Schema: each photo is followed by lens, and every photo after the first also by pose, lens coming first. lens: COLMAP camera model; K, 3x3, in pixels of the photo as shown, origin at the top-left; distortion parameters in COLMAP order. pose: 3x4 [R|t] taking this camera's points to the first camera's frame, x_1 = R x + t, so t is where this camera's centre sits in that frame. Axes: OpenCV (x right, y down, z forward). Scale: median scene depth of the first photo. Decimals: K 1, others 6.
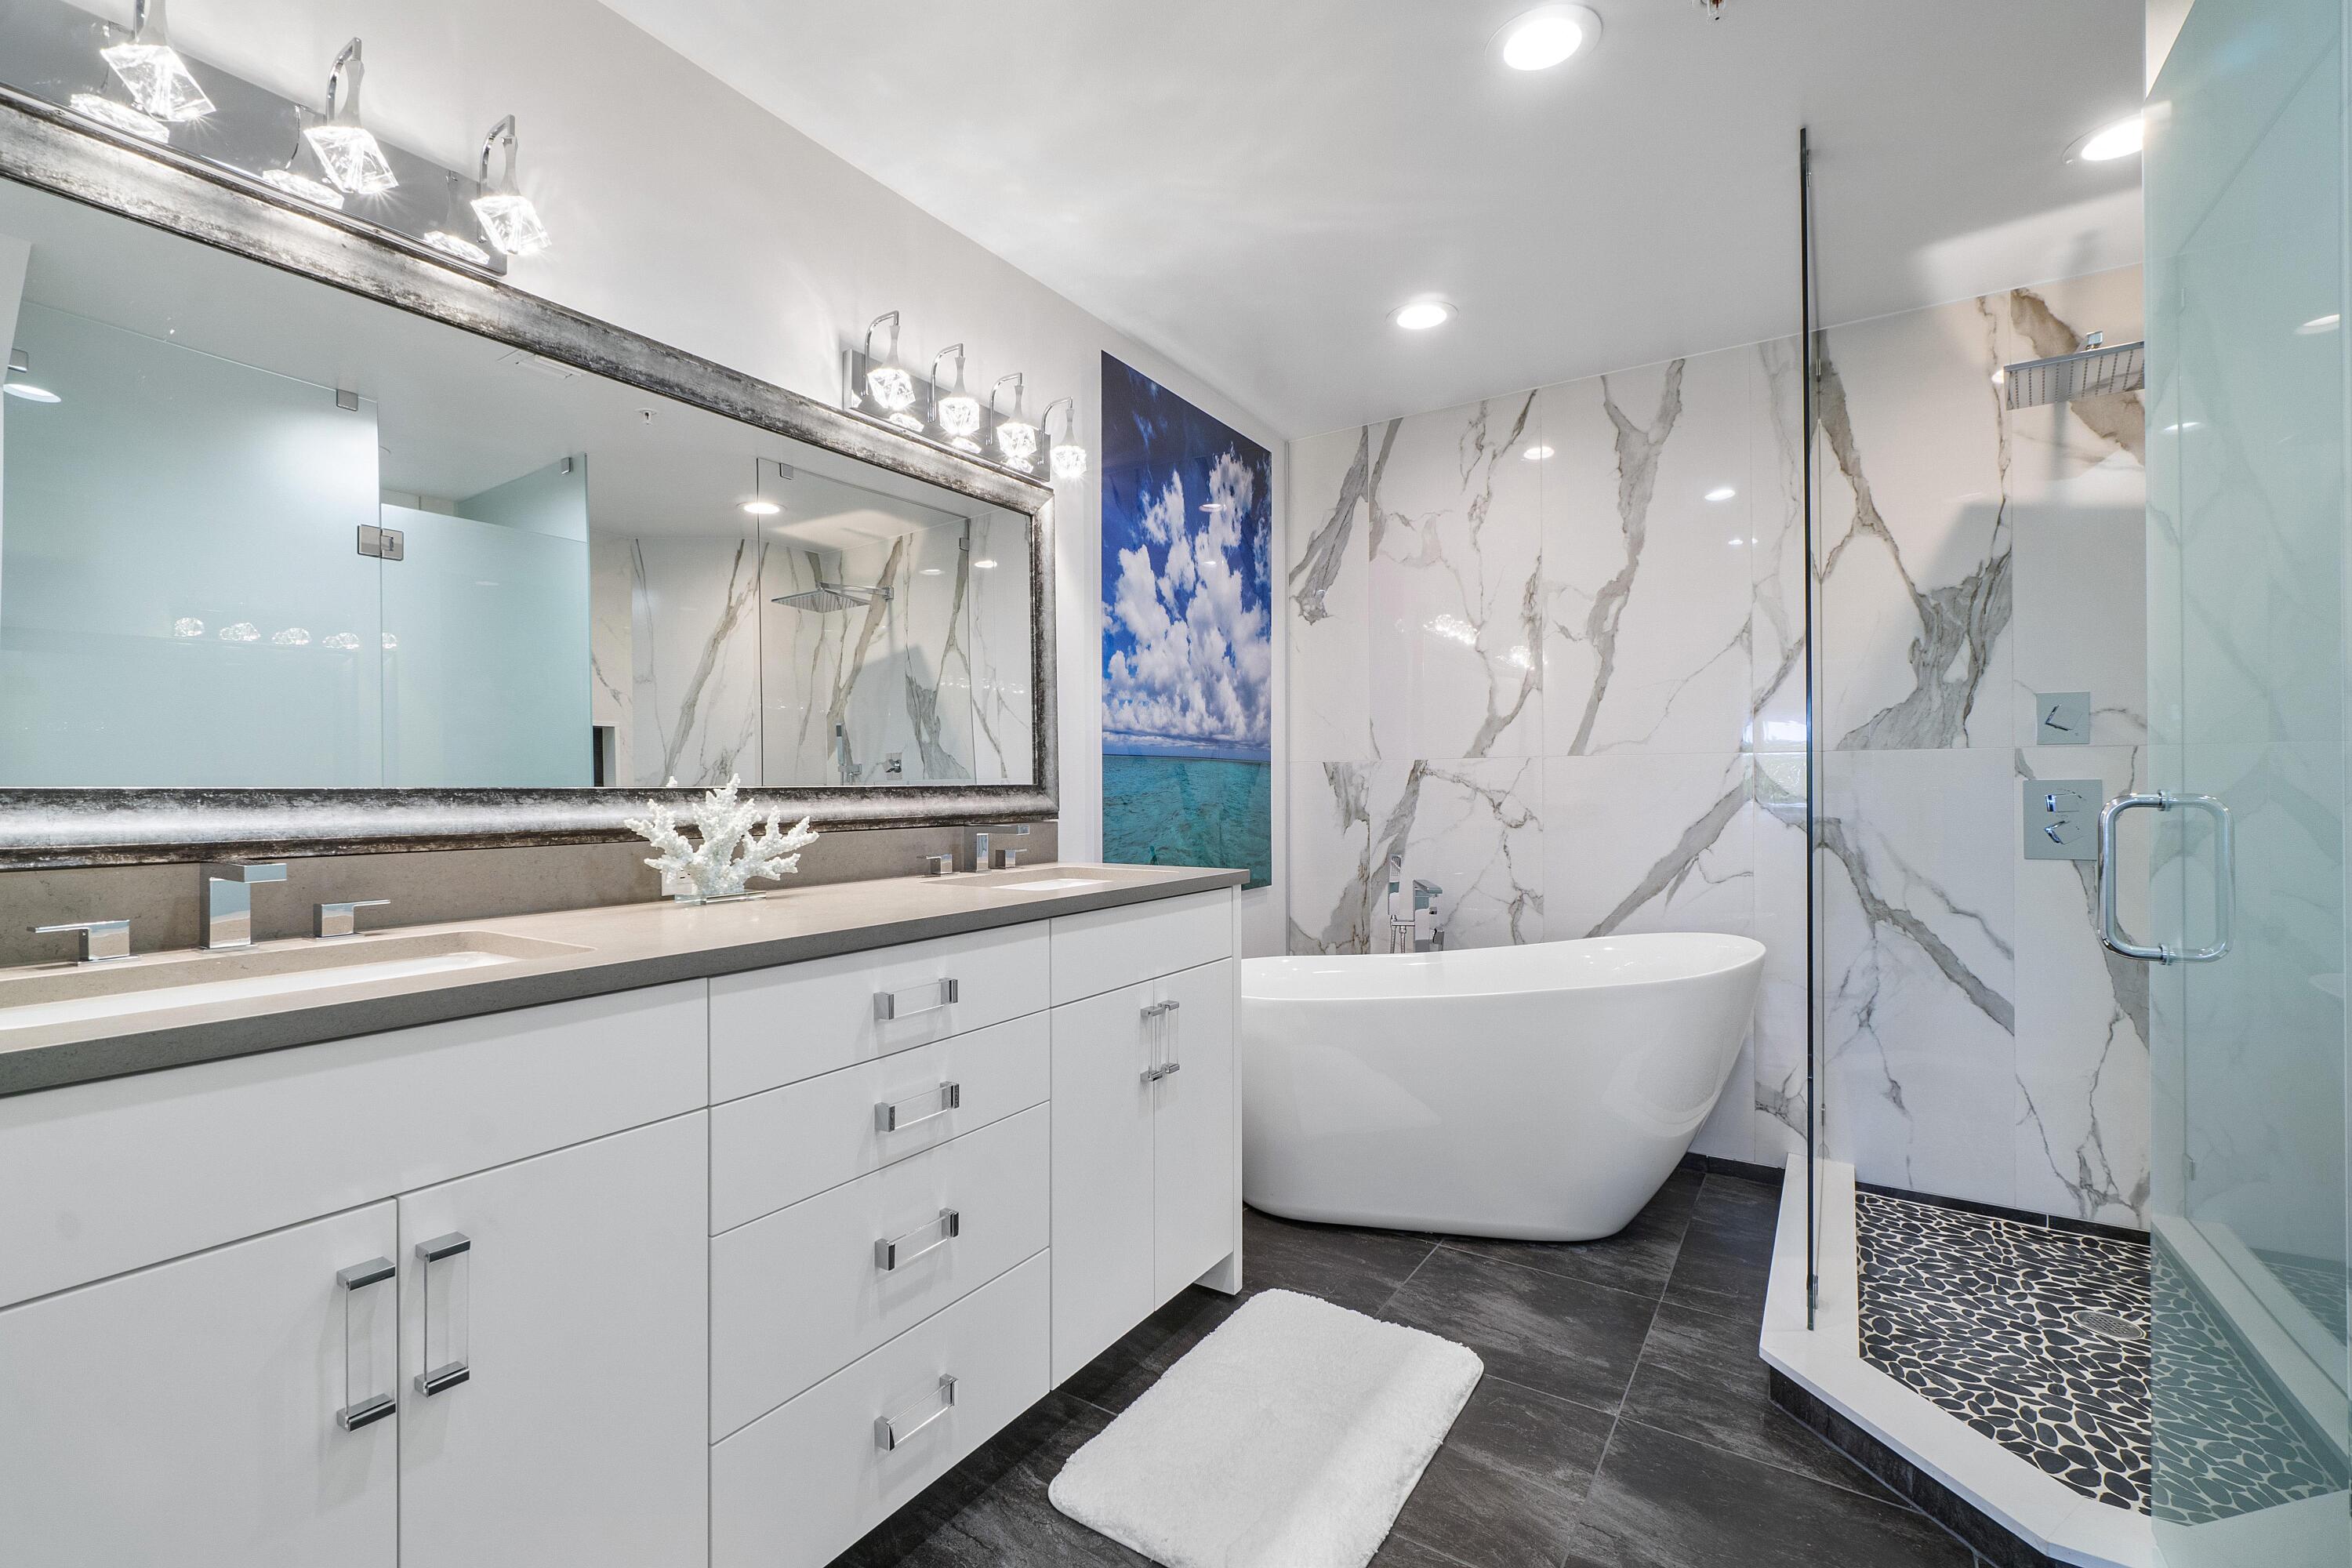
lens RADIAL K [[1023.3, 0, 1176.0], [0, 1023.3, 784.0], [0, 0, 1]] dist [0.000617, 0.000219]
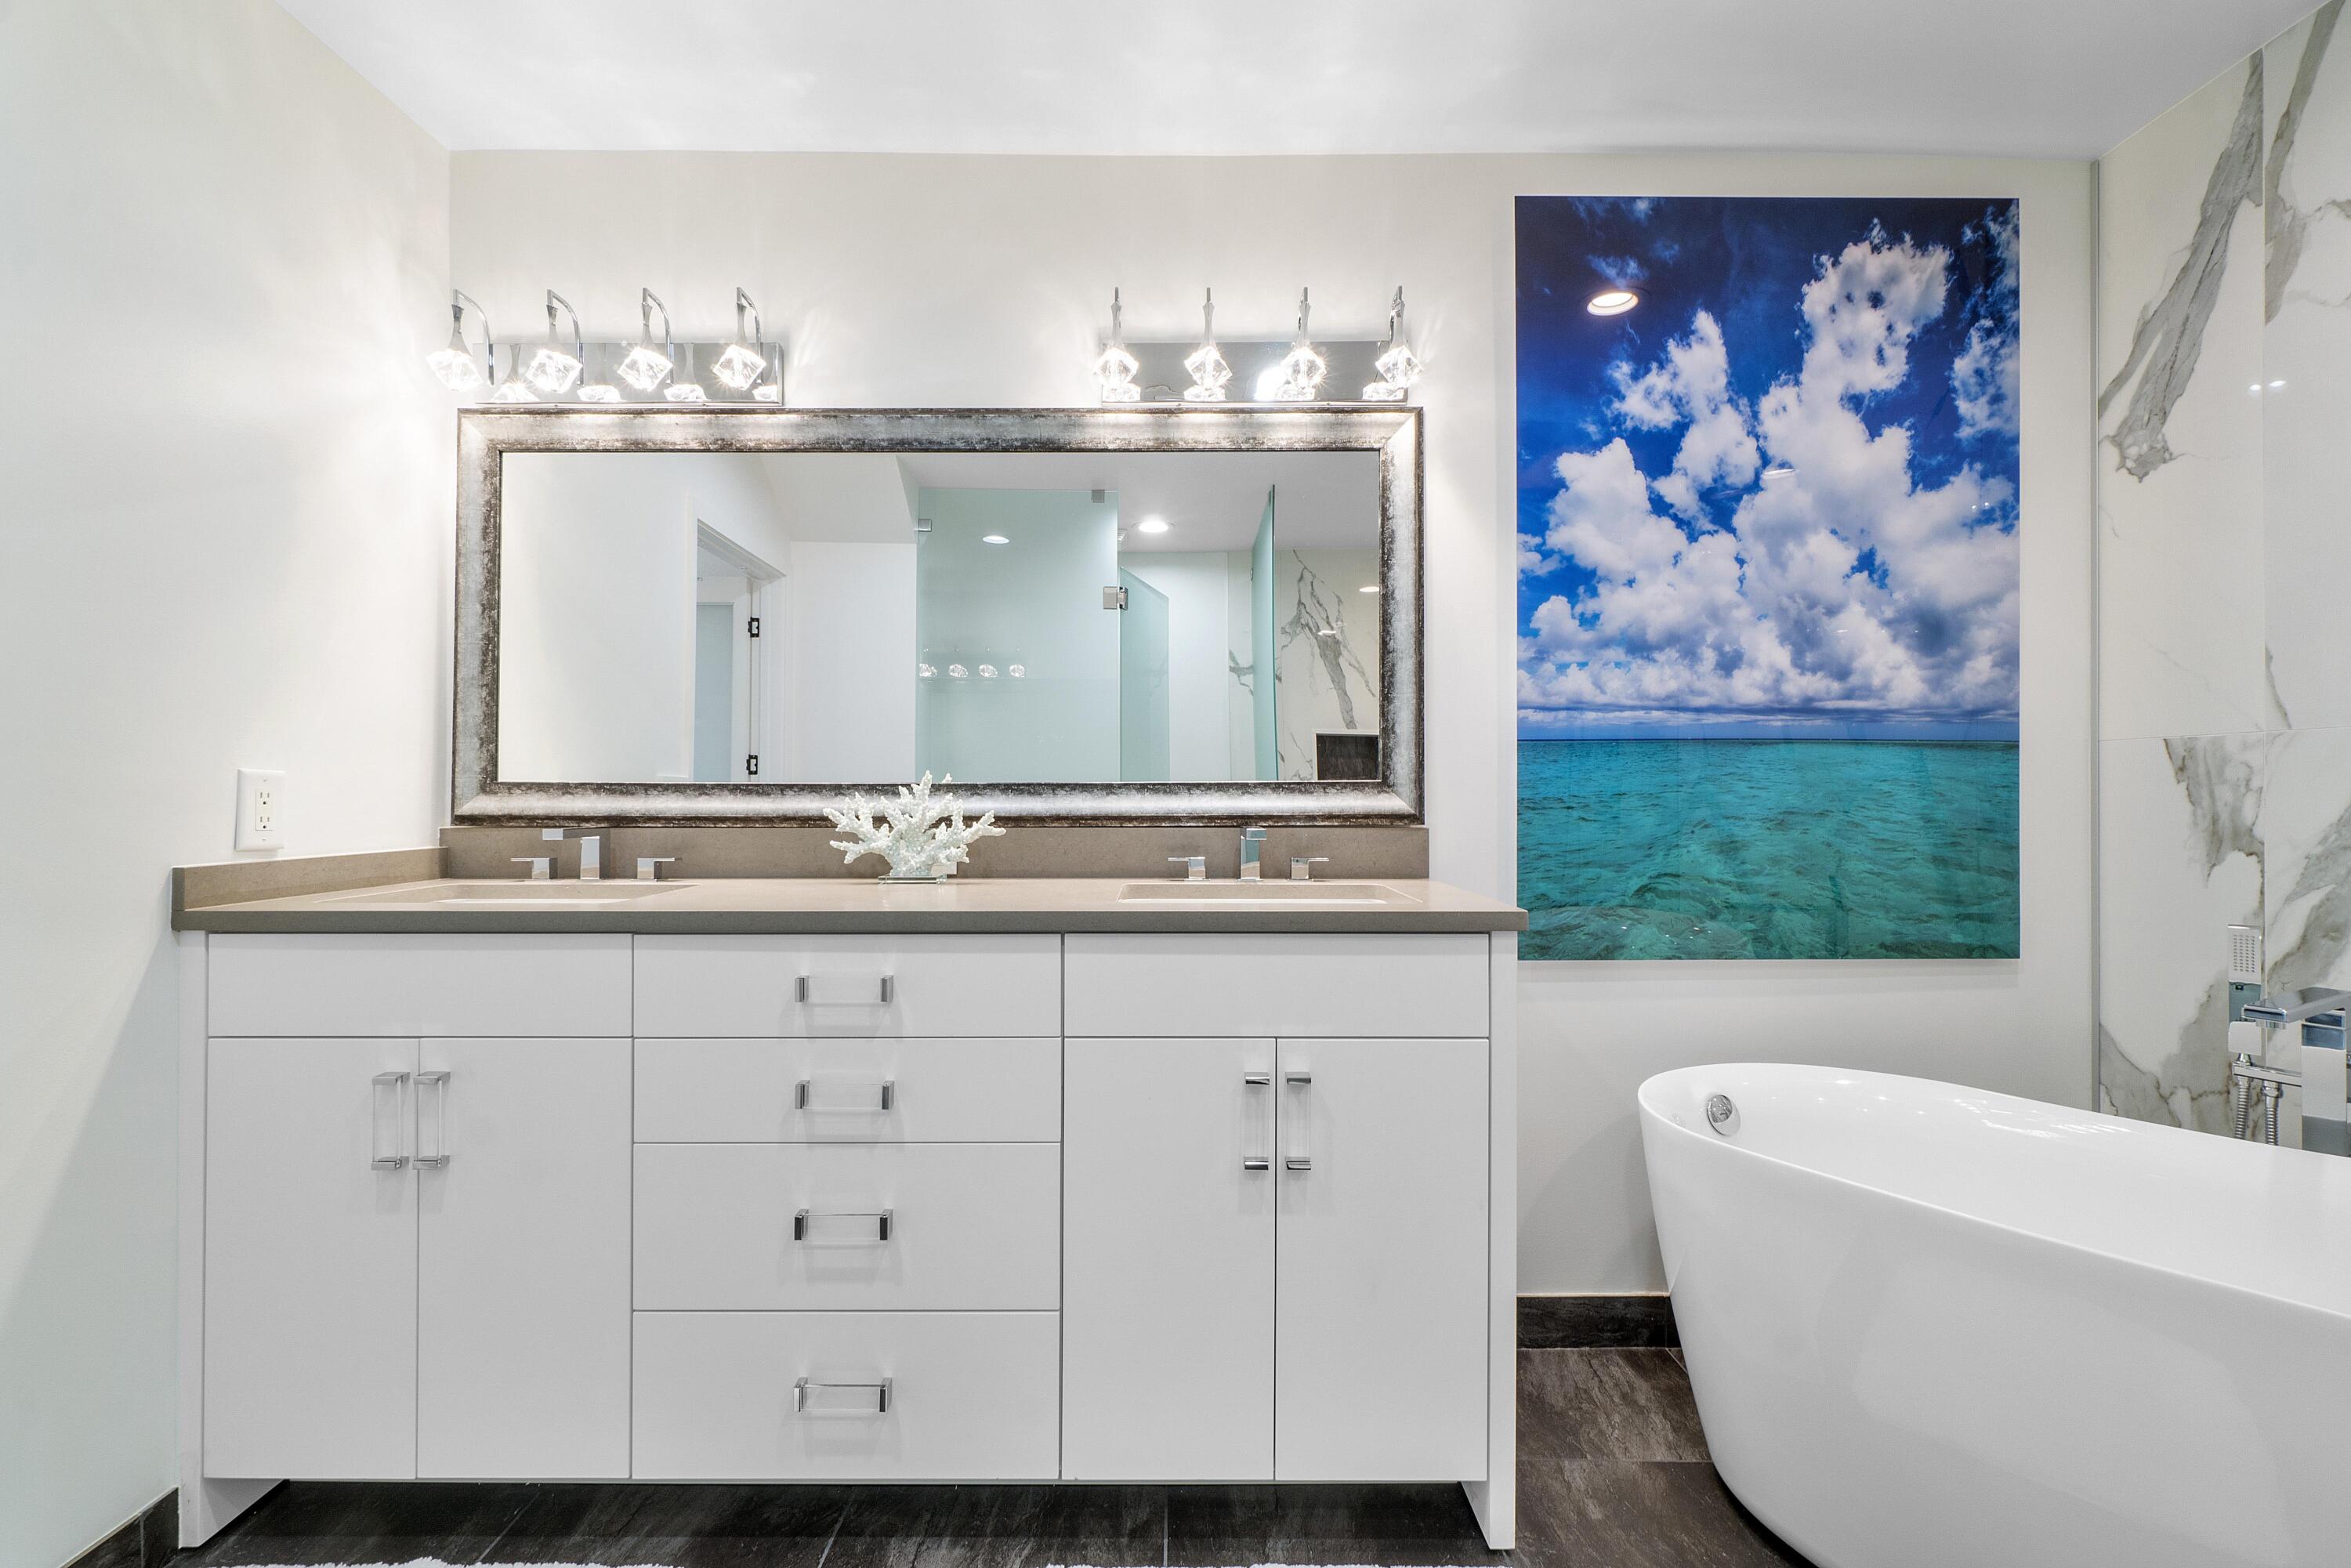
lens RADIAL K [[1055.9, 0, 1174.7], [0, 1055.9, 773.9], [0, 0, 1]] dist [-0.003791, 0.006039]
pose [[0.543396, -0.002541, -0.839473, 0.396473], [0.000114, 0.999996, -0.002953, -0.002036], [0.839477, 0.001509, 0.543394, 0.343040]]
